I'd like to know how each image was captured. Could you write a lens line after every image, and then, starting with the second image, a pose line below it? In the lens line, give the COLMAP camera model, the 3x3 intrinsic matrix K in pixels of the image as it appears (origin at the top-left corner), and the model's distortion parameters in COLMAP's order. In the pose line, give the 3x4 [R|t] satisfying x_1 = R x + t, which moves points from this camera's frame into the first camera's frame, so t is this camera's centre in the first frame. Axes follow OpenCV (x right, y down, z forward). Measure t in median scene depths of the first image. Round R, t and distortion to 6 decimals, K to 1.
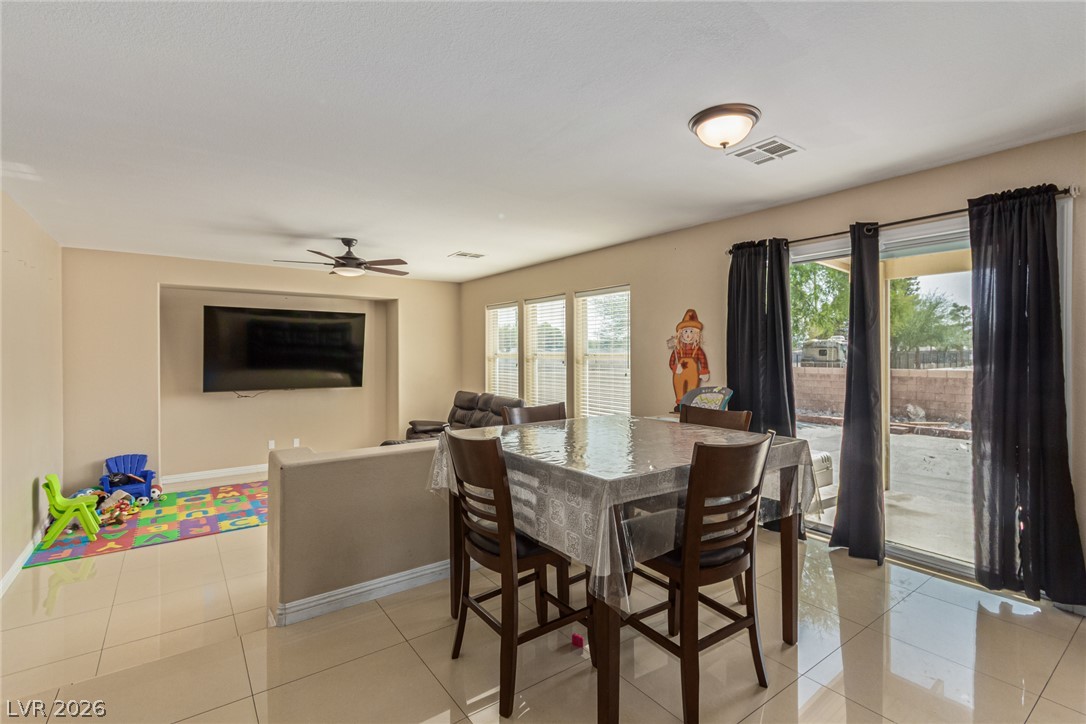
lens RADIAL K [[506.8, 0, 559.1], [0, 506.8, 358.9], [0, 0, 1]] dist [0.001287, -0.001788]
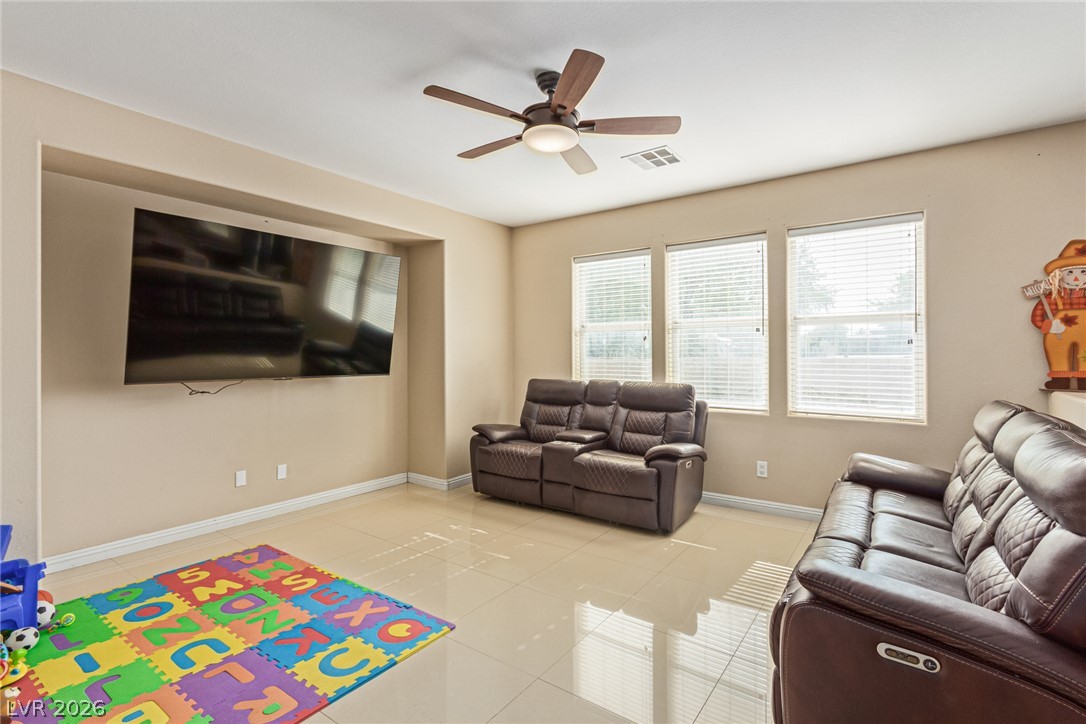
lens RADIAL K [[506.8, 0, 551.2], [0, 506.8, 353.2], [0, 0, 1]] dist [0.001287, -0.001788]
pose [[0.952705, -0.001493, 0.303892, -0.518403], [0.005583, 0.999905, -0.012588, 0.050281], [-0.303845, 0.013689, 0.952623, 0.452635]]
